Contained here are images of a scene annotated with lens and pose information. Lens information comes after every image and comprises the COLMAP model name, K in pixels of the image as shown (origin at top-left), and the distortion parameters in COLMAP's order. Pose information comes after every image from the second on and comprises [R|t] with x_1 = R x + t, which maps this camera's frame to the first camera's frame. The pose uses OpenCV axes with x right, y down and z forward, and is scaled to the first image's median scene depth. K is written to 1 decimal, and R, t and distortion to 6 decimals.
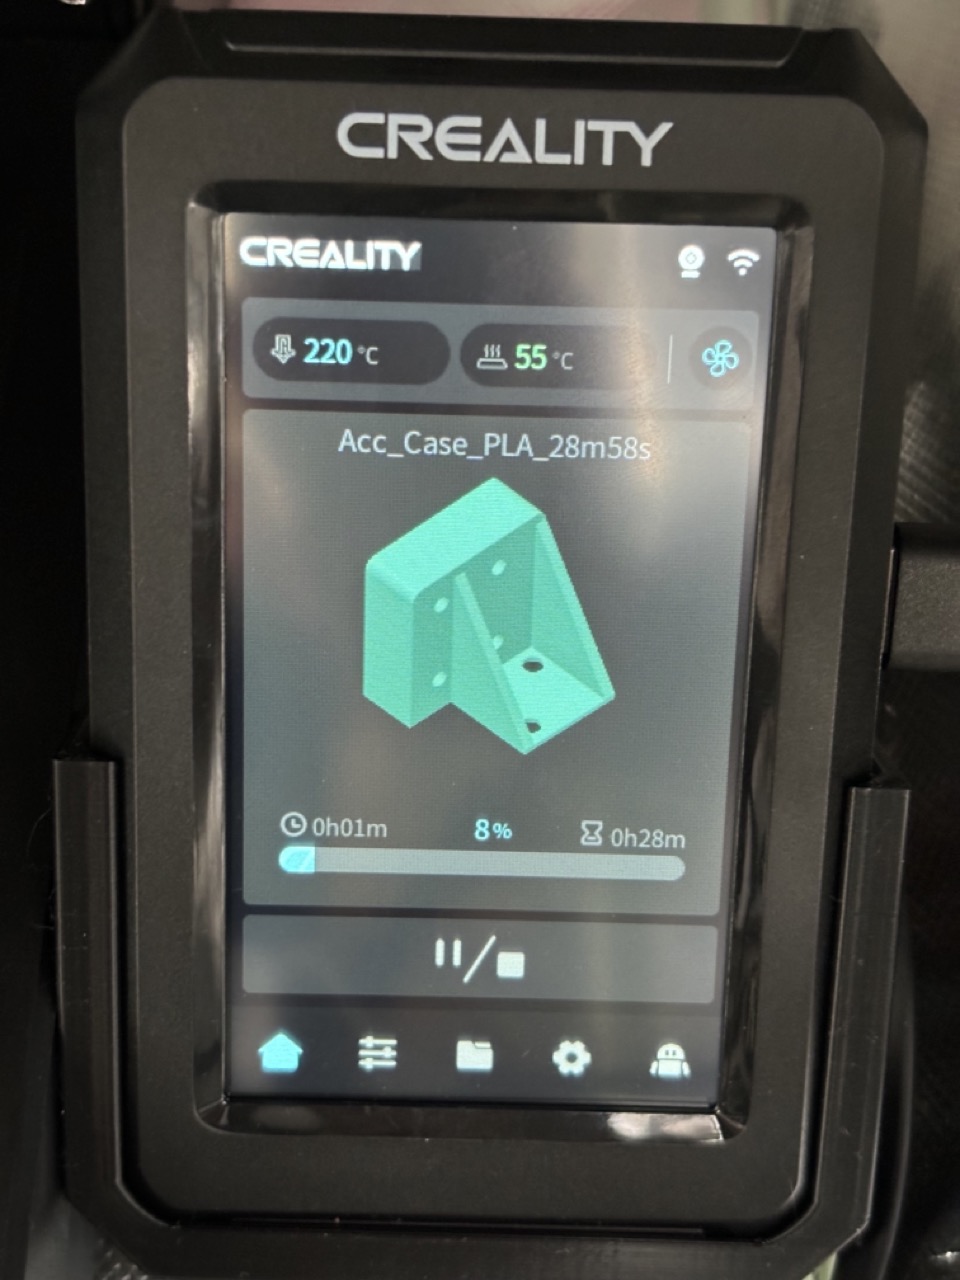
lens RADIAL K [[2036.9, 0, 458.7], [0, 2036.9, 646.8], [0, 0, 1]] dist [-0.027611, 0.000000]
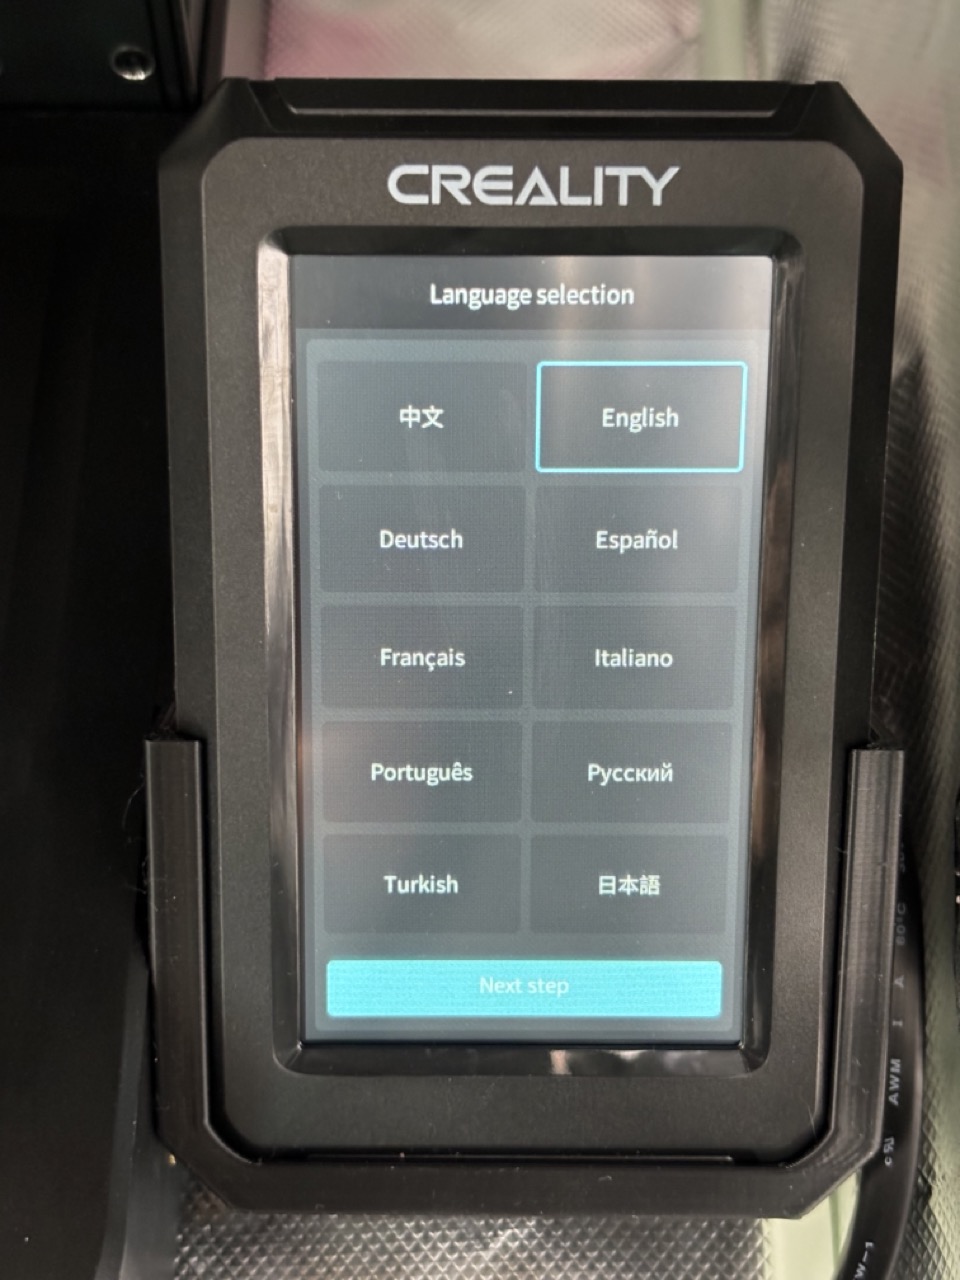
lens RADIAL K [[2036.9, 0, 451.9], [0, 2036.9, 649.7], [0, 0, 1]] dist [-0.027611, 0.000000]
pose [[0.999701, -0.023354, -0.007215, -0.019998], [0.023137, 0.999318, -0.028767, 0.042361], [0.007882, 0.028591, 0.999560, -0.134156]]
